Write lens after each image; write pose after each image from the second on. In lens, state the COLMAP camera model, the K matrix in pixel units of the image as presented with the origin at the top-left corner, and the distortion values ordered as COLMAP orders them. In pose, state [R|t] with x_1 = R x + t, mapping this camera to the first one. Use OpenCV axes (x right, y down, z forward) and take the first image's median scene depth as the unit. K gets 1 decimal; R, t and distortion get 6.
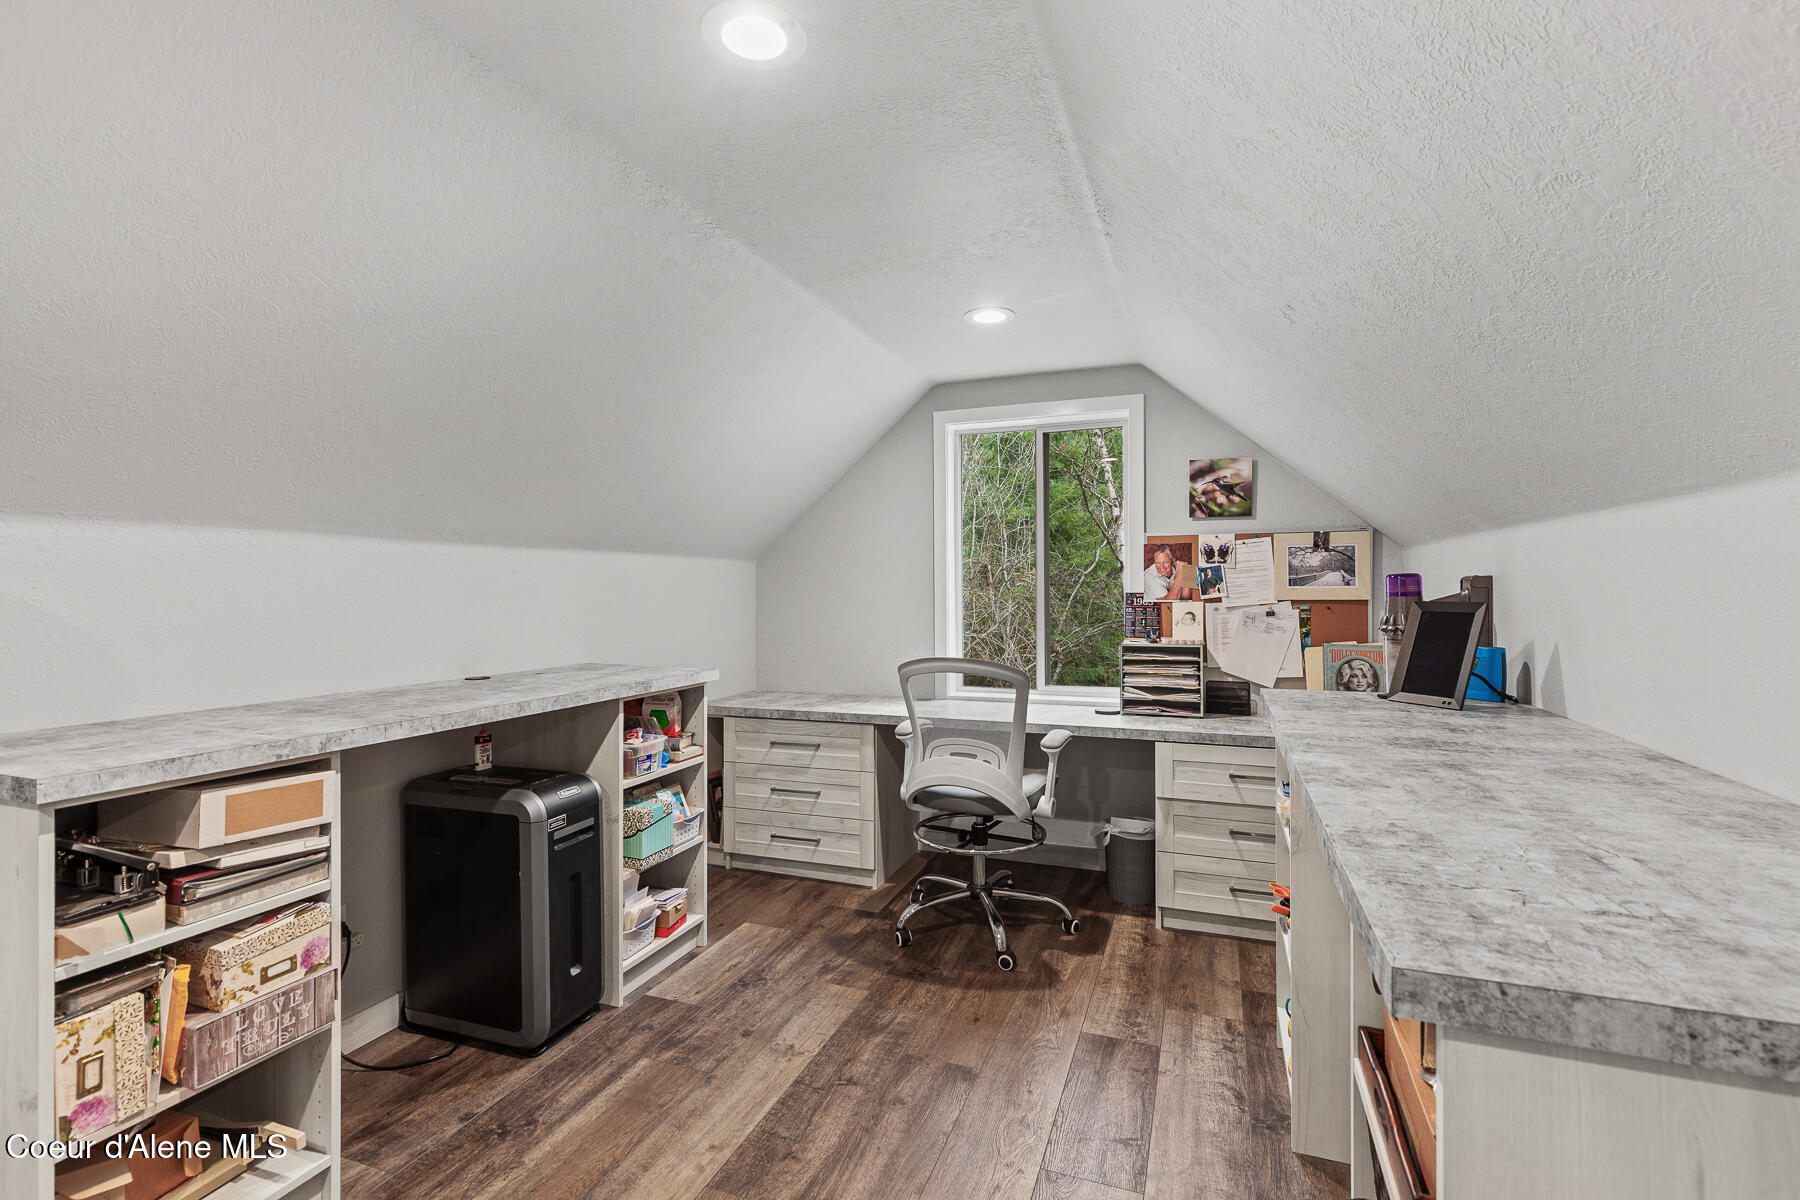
lens RADIAL K [[822.0, 0, 898.1], [0, 822.0, 593.4], [0, 0, 1]] dist [0.000427, 0.001247]
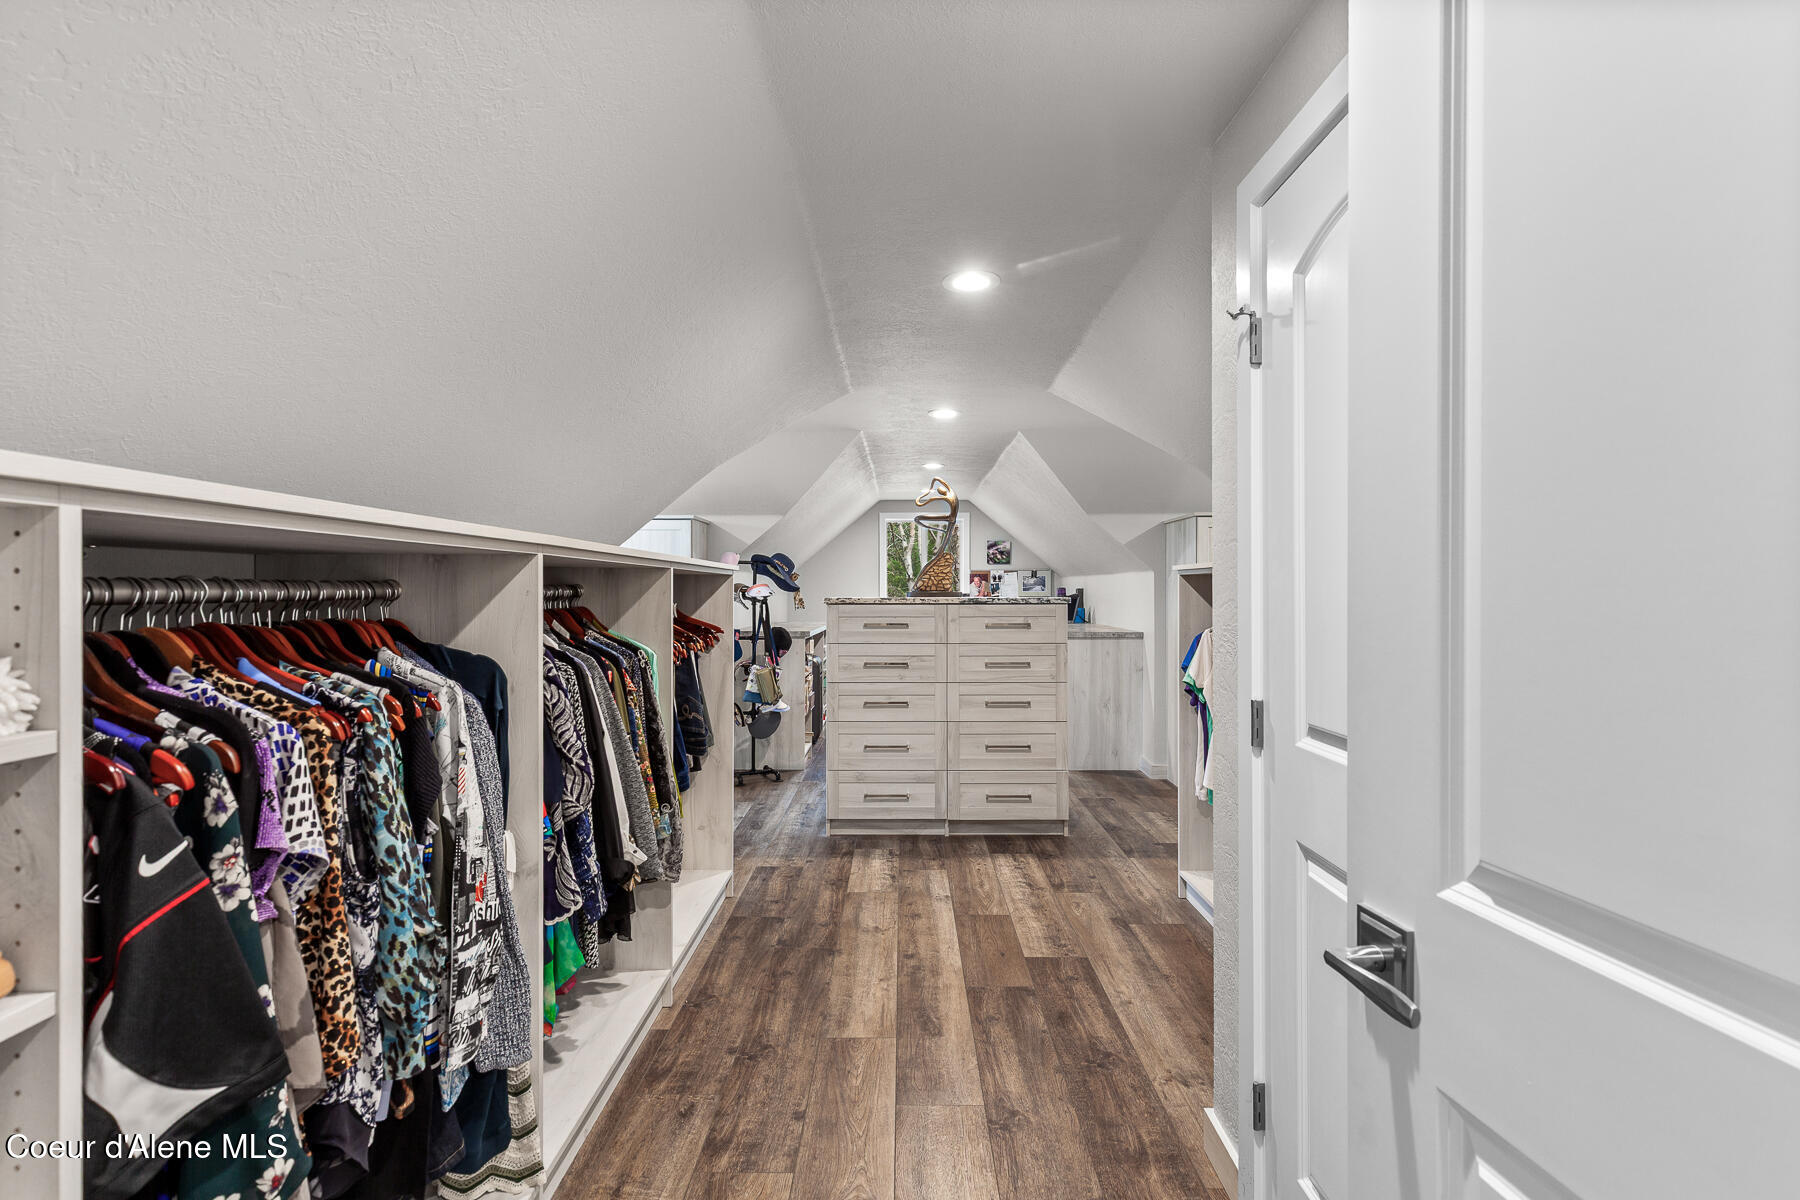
lens RADIAL K [[822.0, 0, 901.7], [0, 822.0, 598.1], [0, 0, 1]] dist [0.000427, 0.001247]
pose [[0.935094, 0.003232, 0.354385, -0.790961], [-0.002679, 0.999994, -0.002051, 0.019341], [-0.354390, 0.000969, 0.935097, -1.274552]]
